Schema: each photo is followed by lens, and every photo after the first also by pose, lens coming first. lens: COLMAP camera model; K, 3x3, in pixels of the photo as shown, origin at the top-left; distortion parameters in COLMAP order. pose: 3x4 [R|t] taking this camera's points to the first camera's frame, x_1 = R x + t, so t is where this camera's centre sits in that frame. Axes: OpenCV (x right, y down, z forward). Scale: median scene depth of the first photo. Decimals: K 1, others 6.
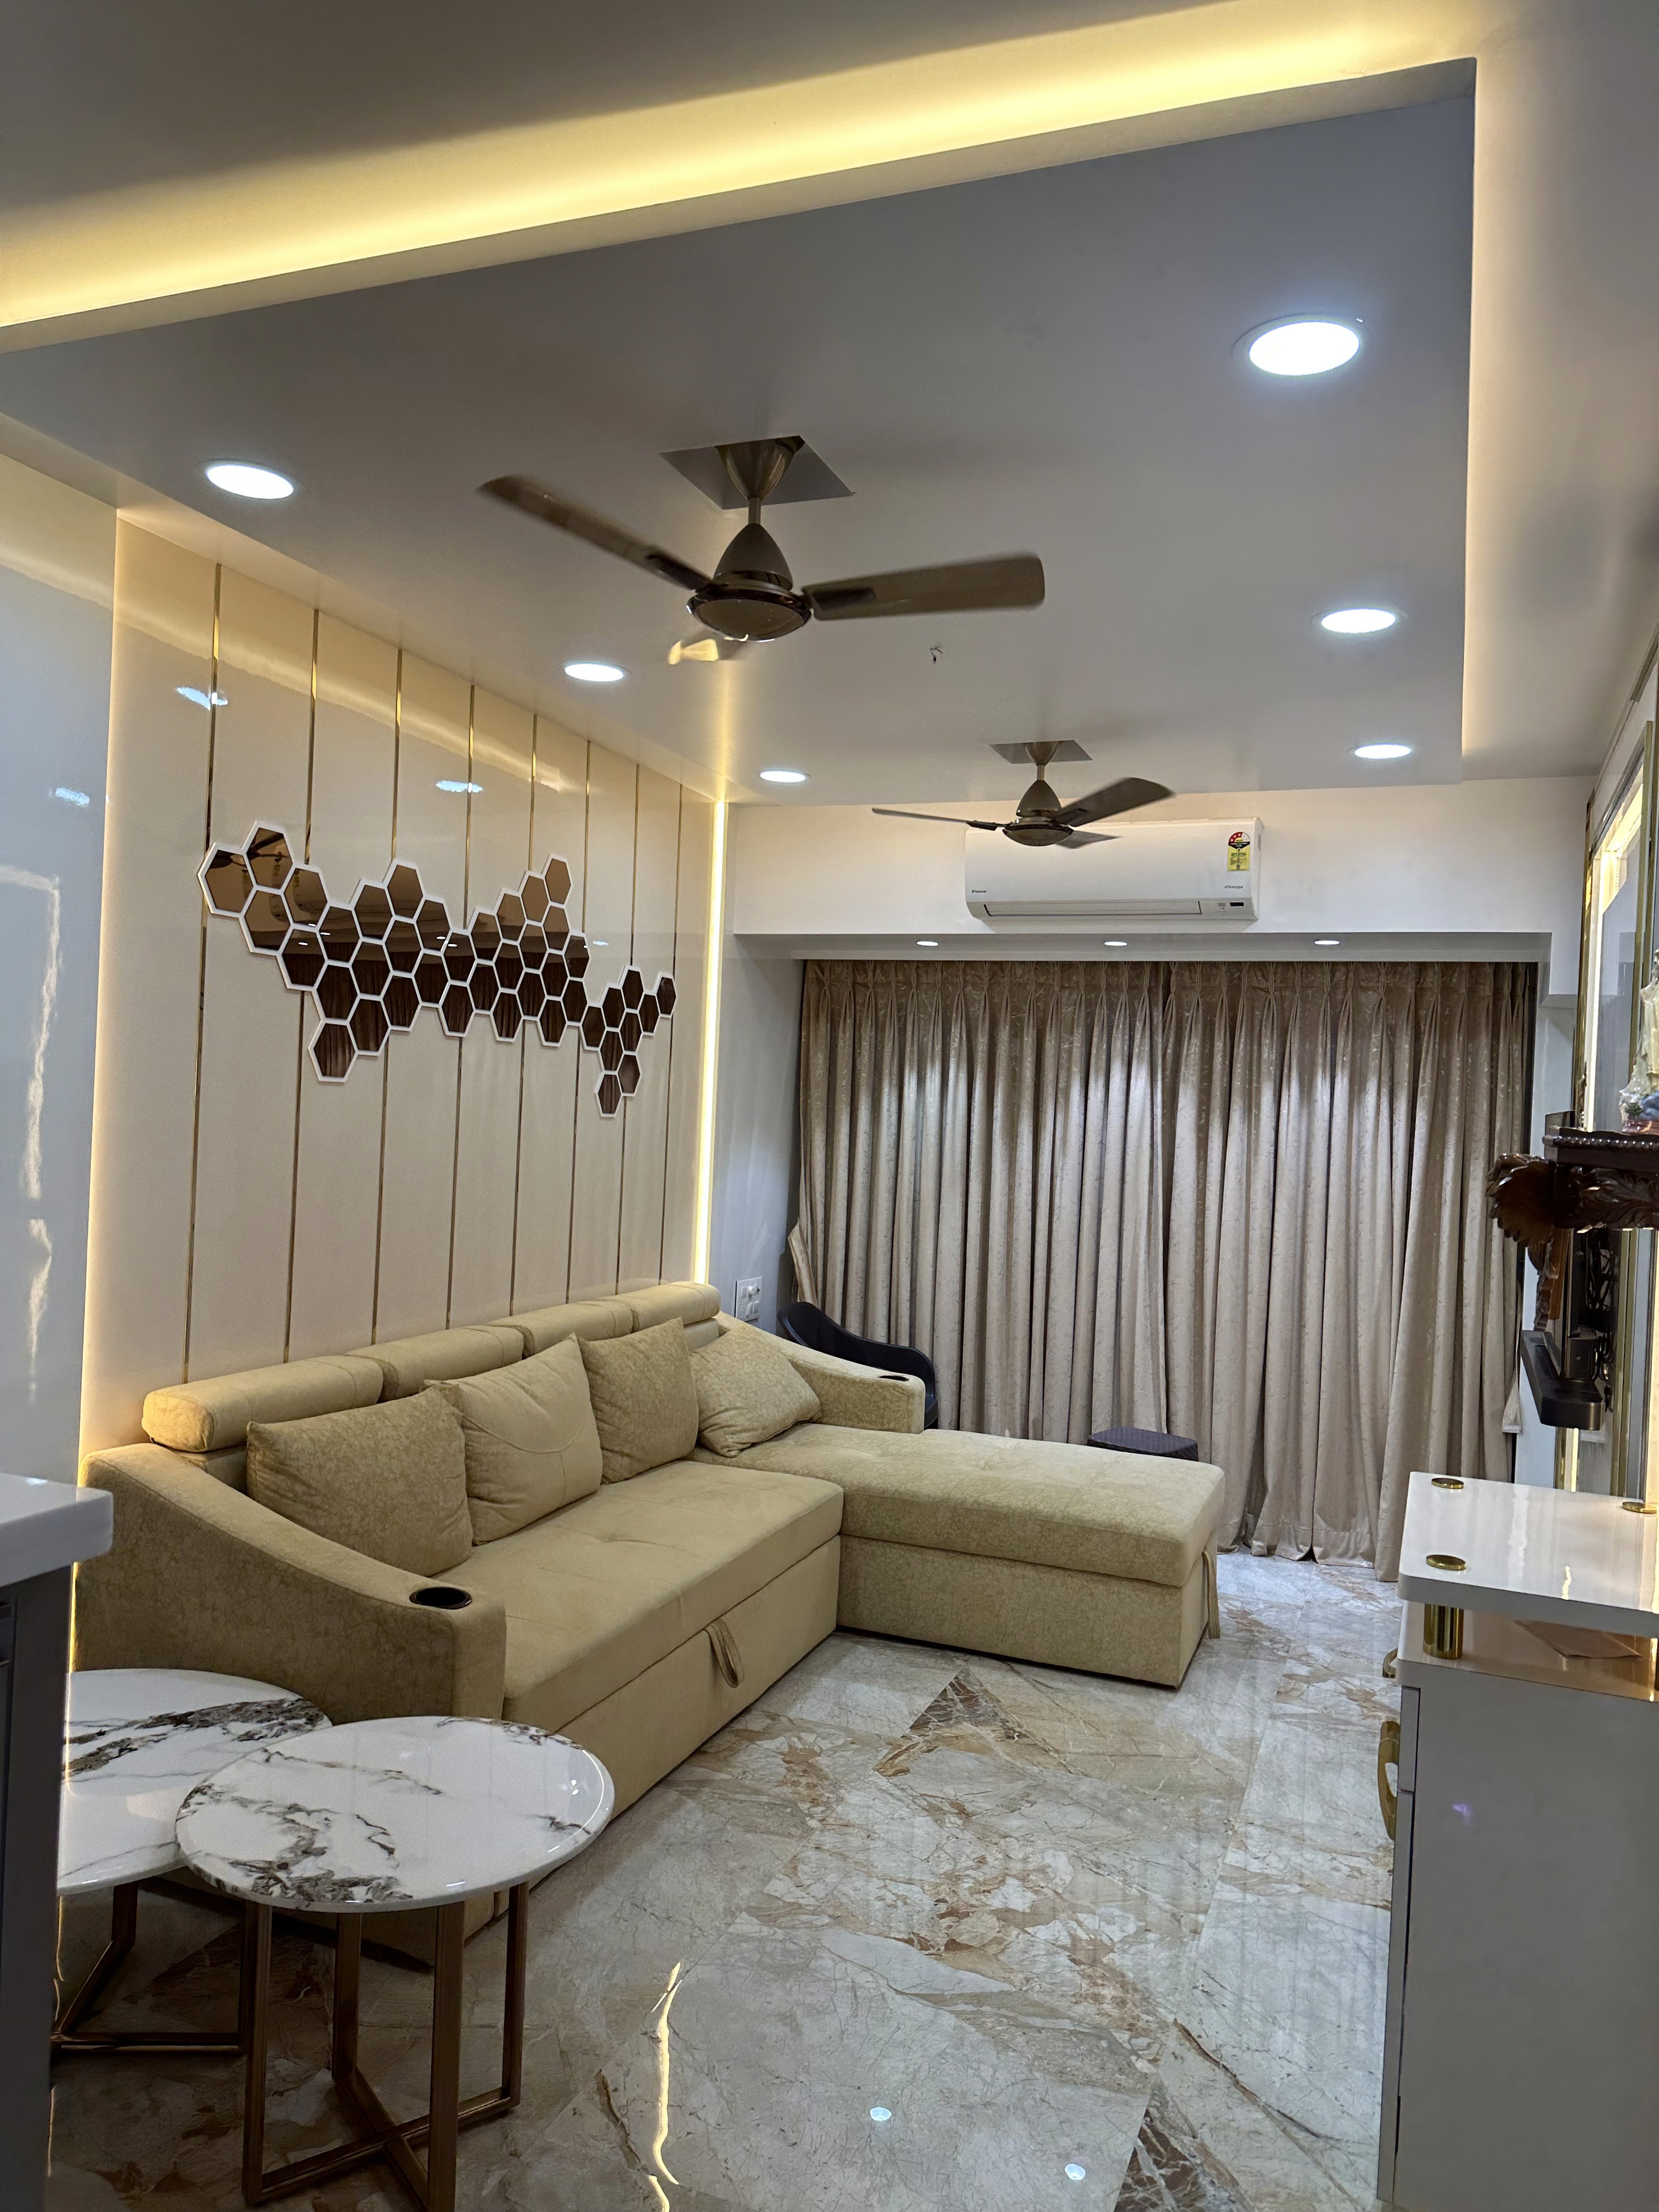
lens RADIAL K [[1552.0, 0, 829.5], [0, 1552.0, 1106.0], [0, 0, 1]] dist [0.204600, -0.345776]
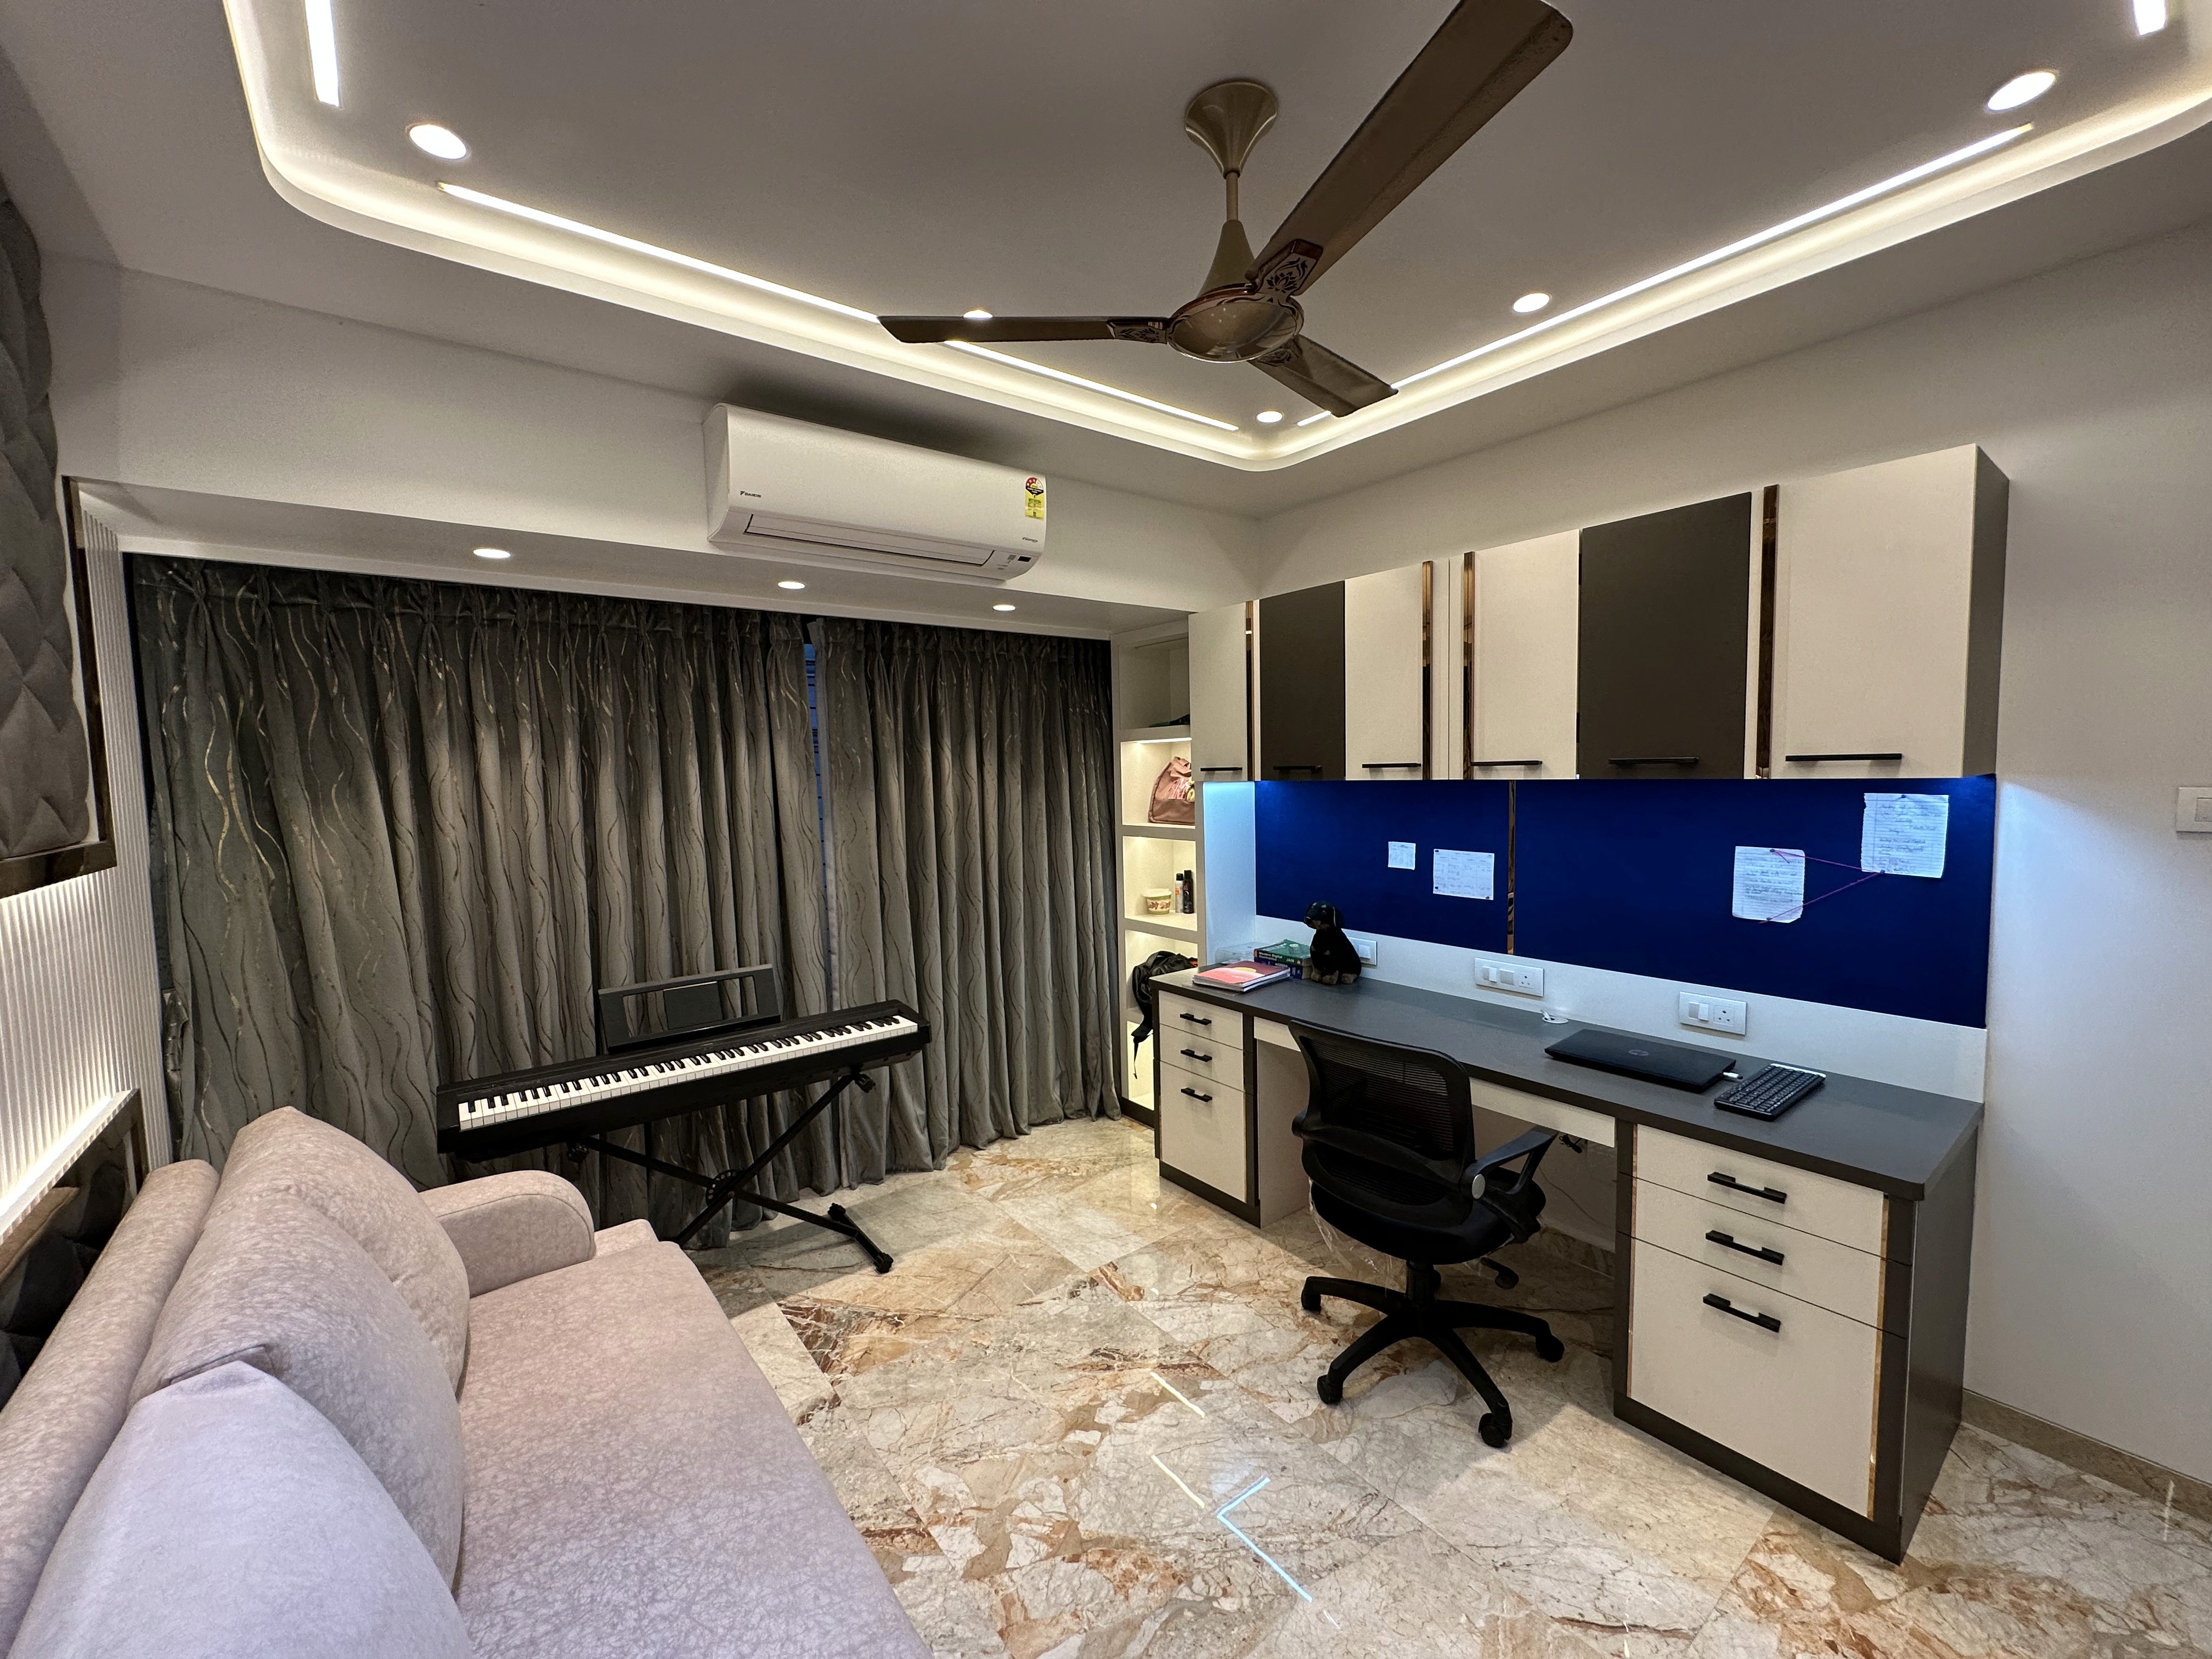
lens RADIAL K [[890.8, 0, 1106.0], [0, 890.8, 829.5], [0, 0, 1]] dist [-0.001705, -0.000183]
pose [[0.510167, -0.109474, 0.853080, 0.018789], [0.040814, 0.993830, 0.103129, -0.008204], [-0.859106, -0.017796, 0.511487, 0.751514]]
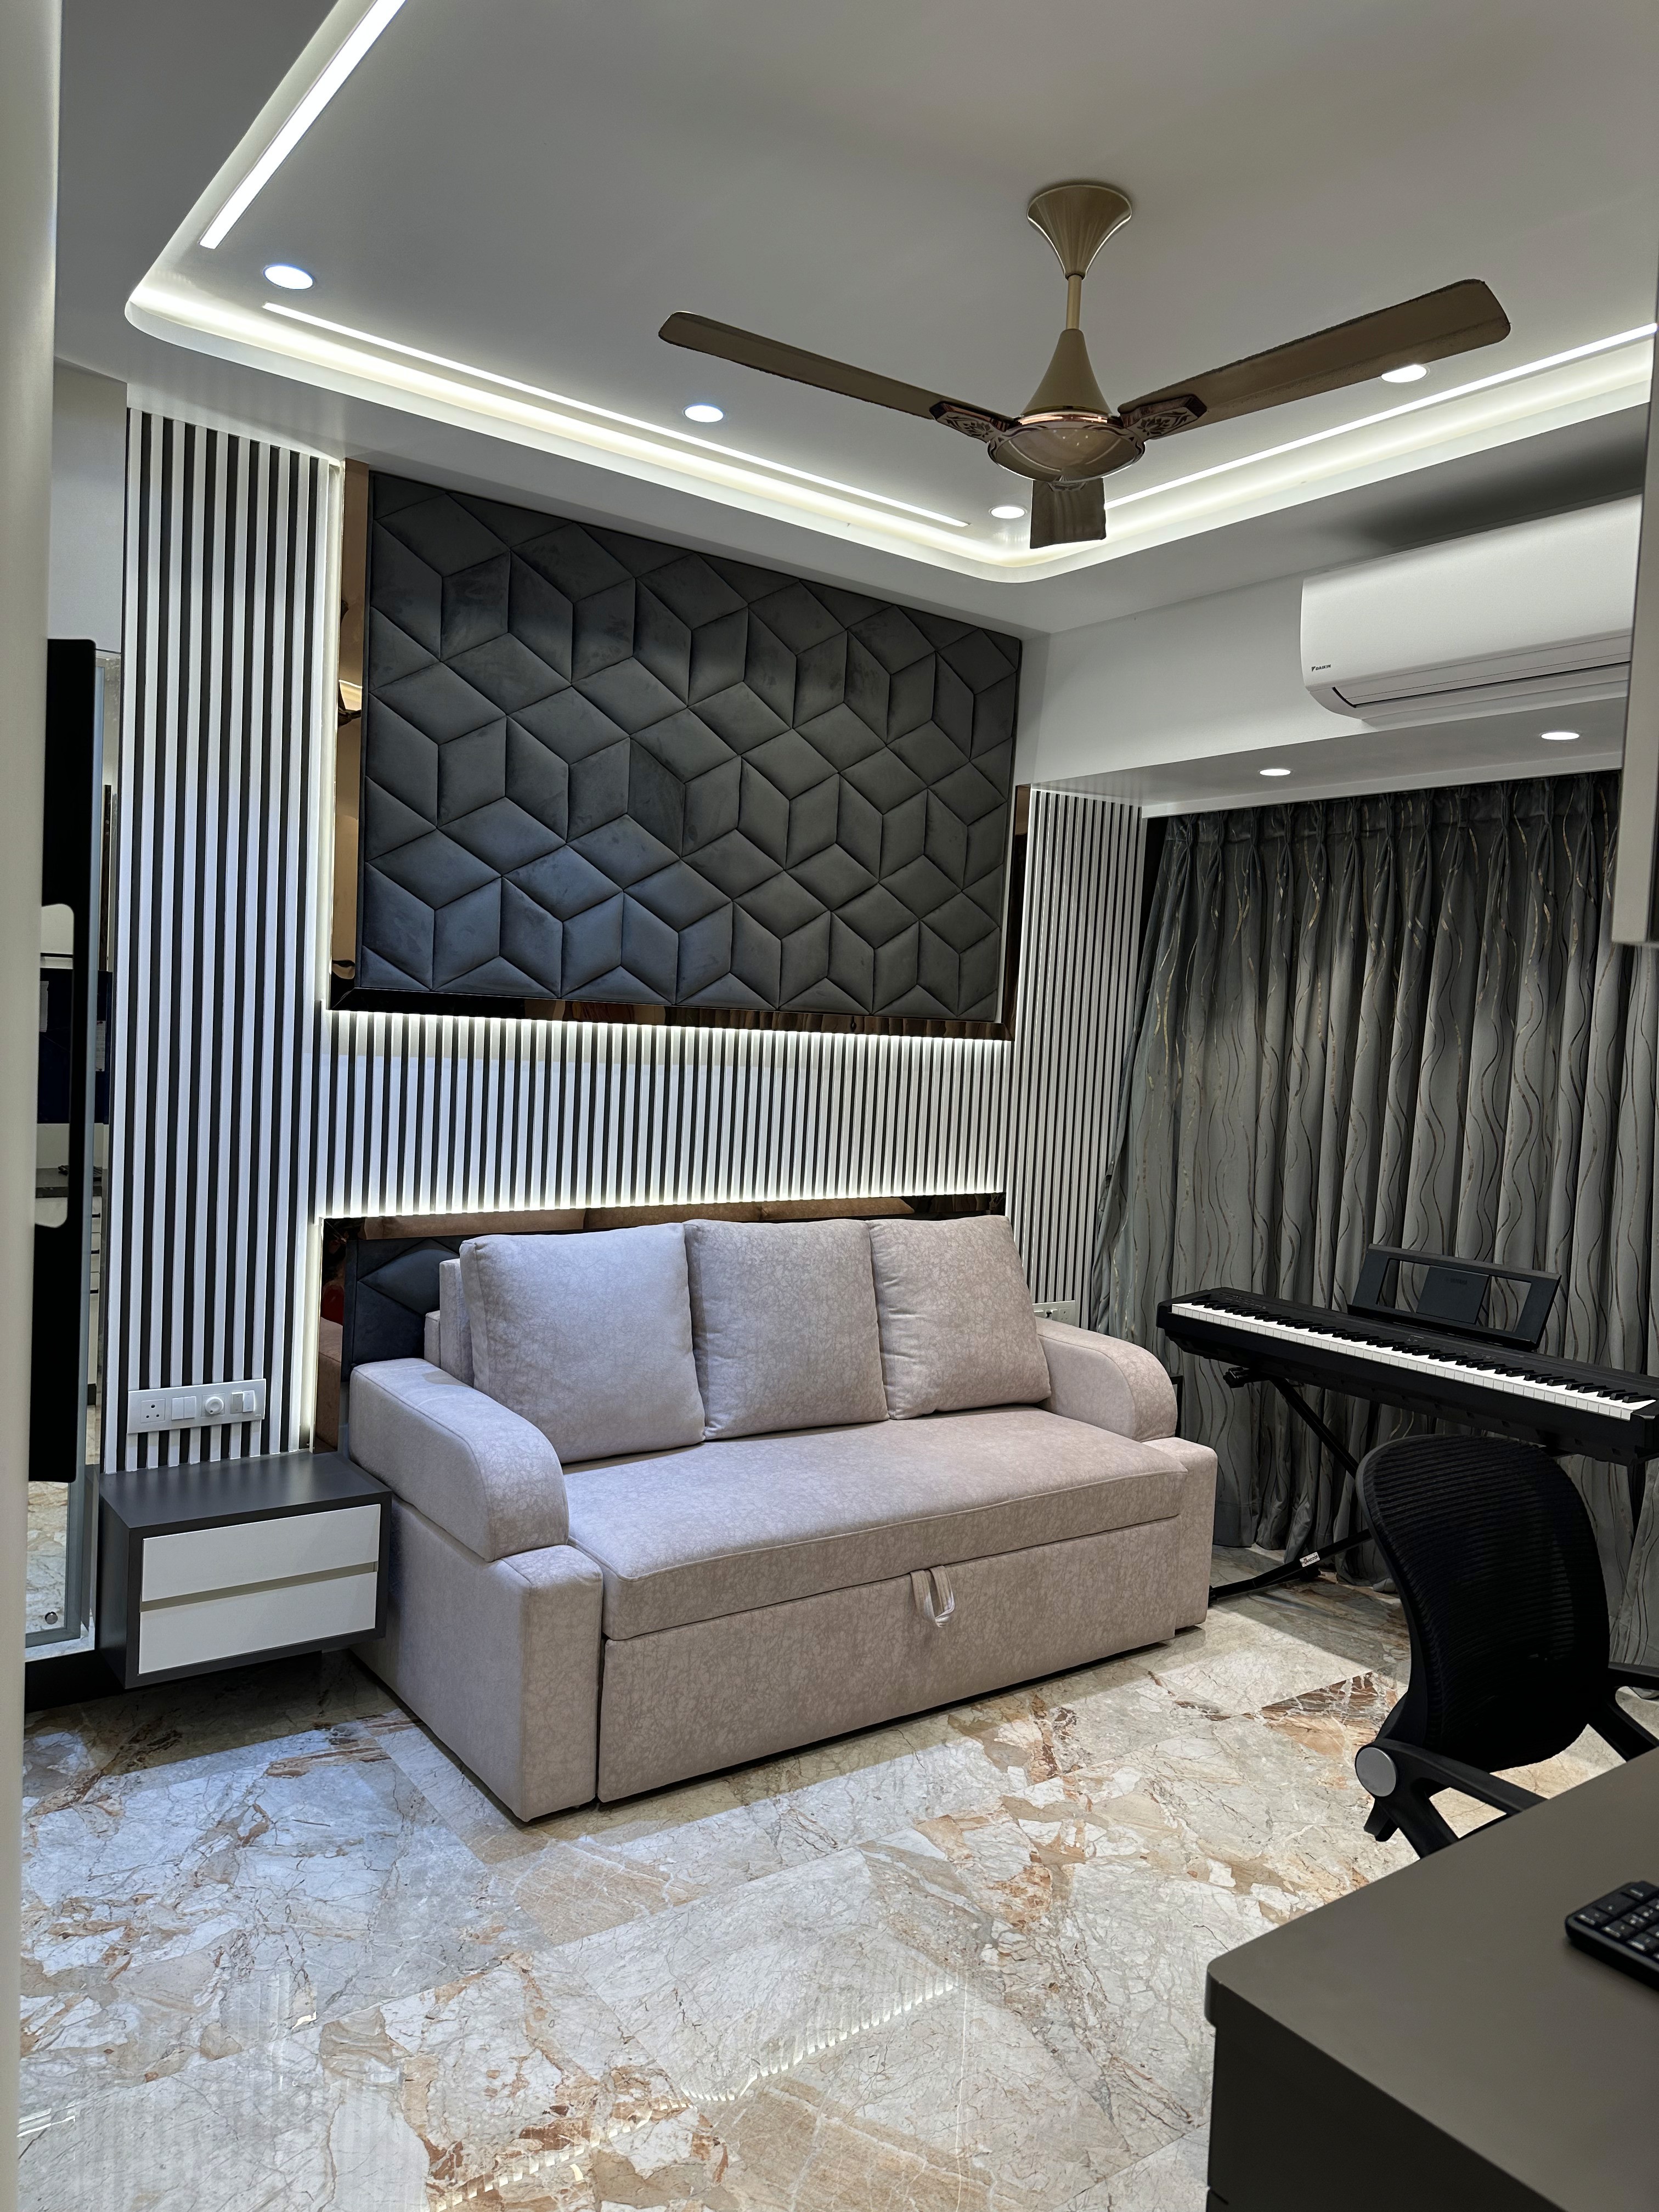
lens RADIAL K [[1567.1, 0, 828.3], [0, 1567.1, 1116.3], [0, 0, 1]] dist [0.097530, -0.101409]
pose [[0.842979, 0.037254, -0.536655, 0.573910], [-0.020330, 0.999093, 0.037423, 0.043859], [0.537562, -0.020637, 0.842972, 0.395116]]
